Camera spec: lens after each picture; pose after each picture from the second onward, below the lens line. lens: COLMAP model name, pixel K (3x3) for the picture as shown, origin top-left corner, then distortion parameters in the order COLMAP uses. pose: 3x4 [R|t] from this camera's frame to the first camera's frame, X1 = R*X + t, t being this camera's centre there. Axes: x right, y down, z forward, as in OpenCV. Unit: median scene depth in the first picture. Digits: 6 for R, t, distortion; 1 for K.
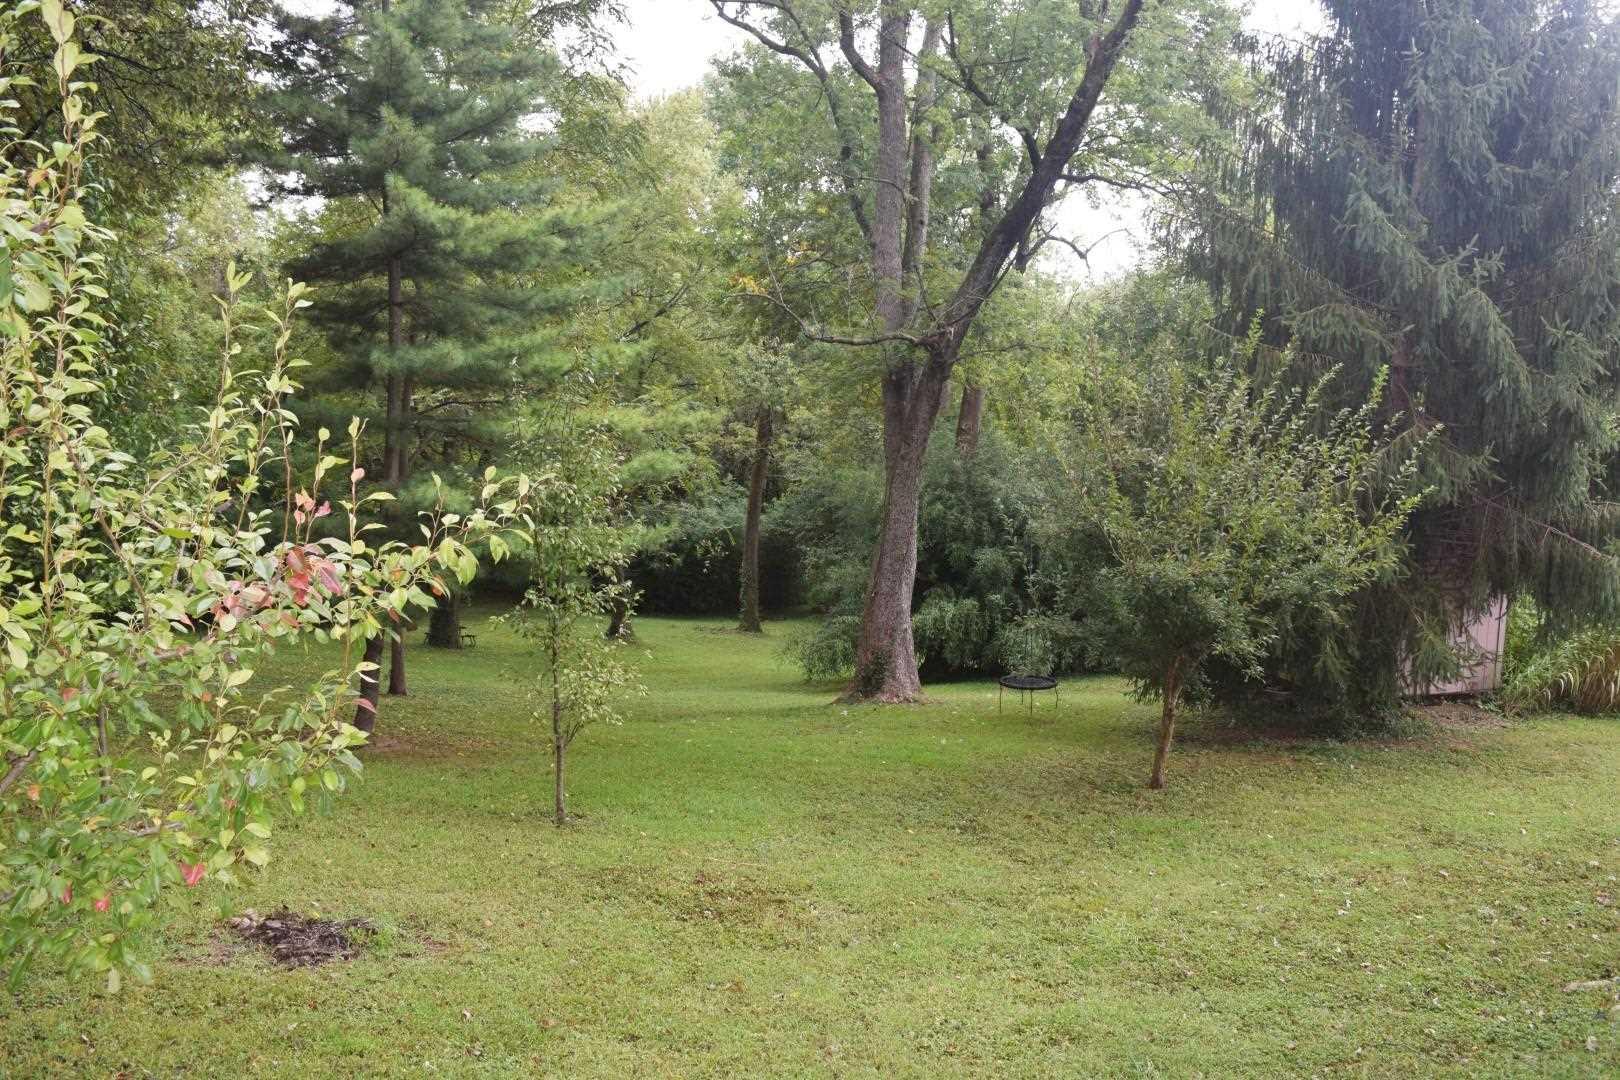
lens RADIAL K [[1275.6, 0, 810.0], [0, 1275.6, 540.0], [0, 0, 1]] dist [-0.088415, 0.004561]
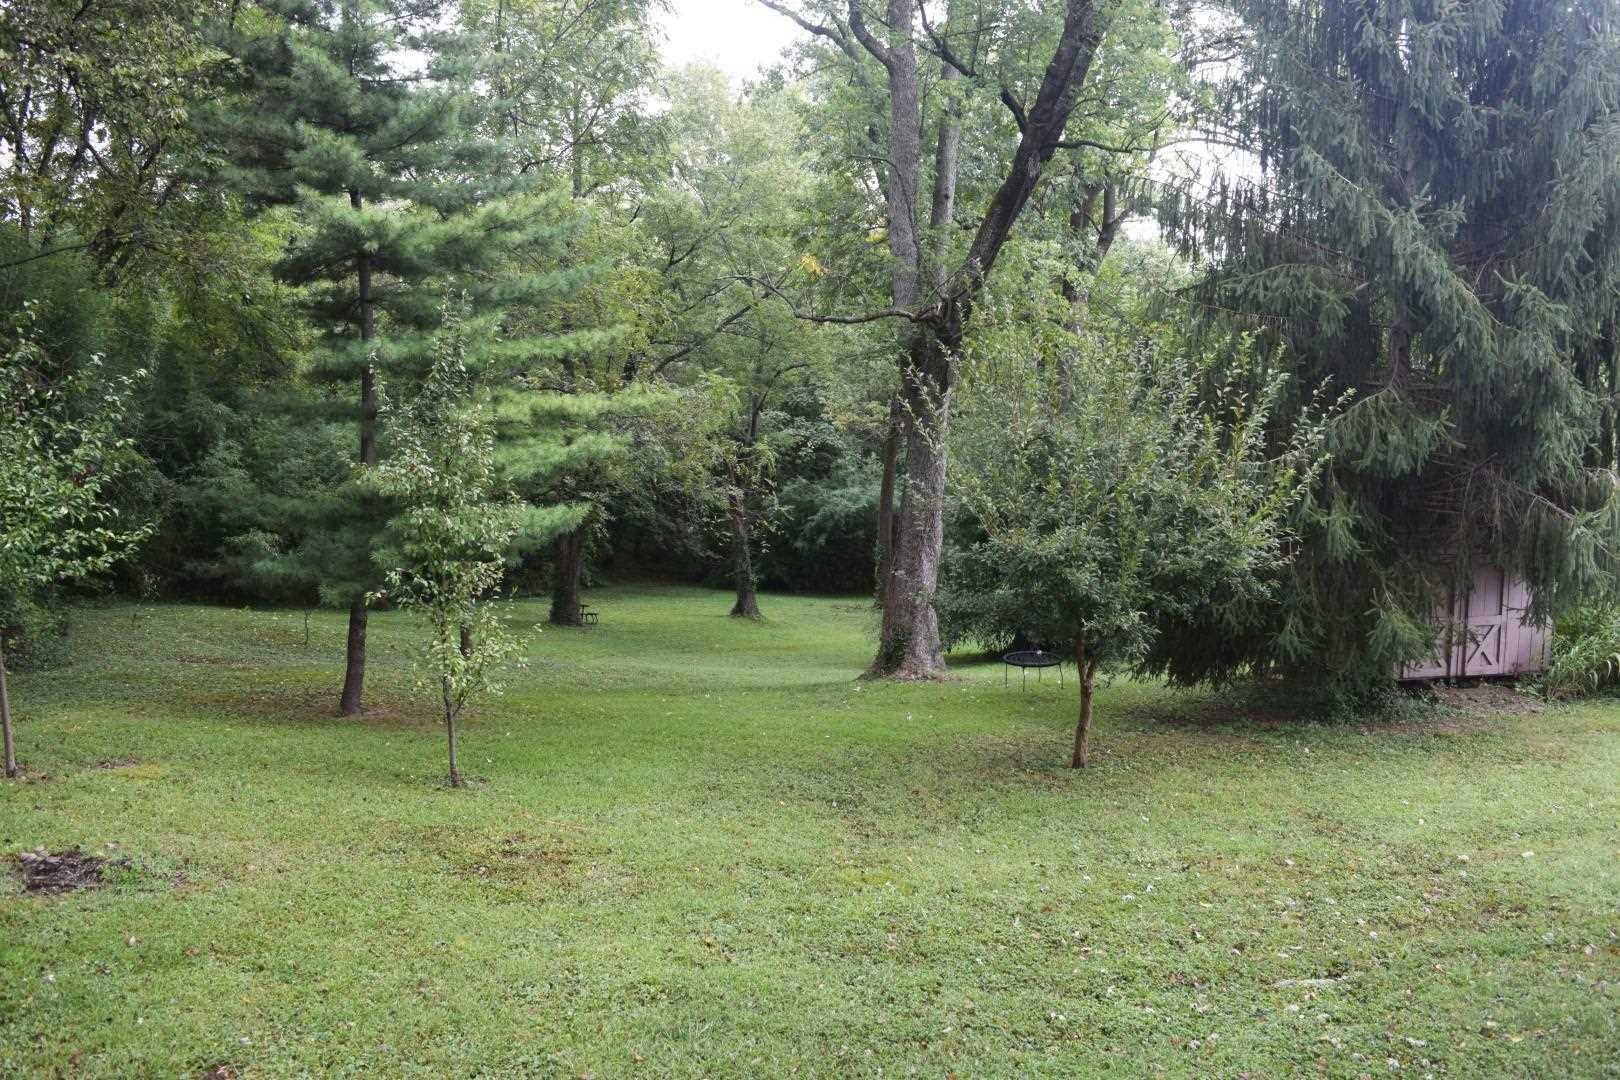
lens RADIAL K [[1275.6, 0, 810.0], [0, 1275.6, 540.0], [0, 0, 1]] dist [-0.088415, 0.004561]
pose [[0.988076, -0.007730, -0.153772, 0.163818], [0.010278, 0.999823, 0.015783, 0.001746], [0.153622, -0.017175, 0.987980, -0.000787]]
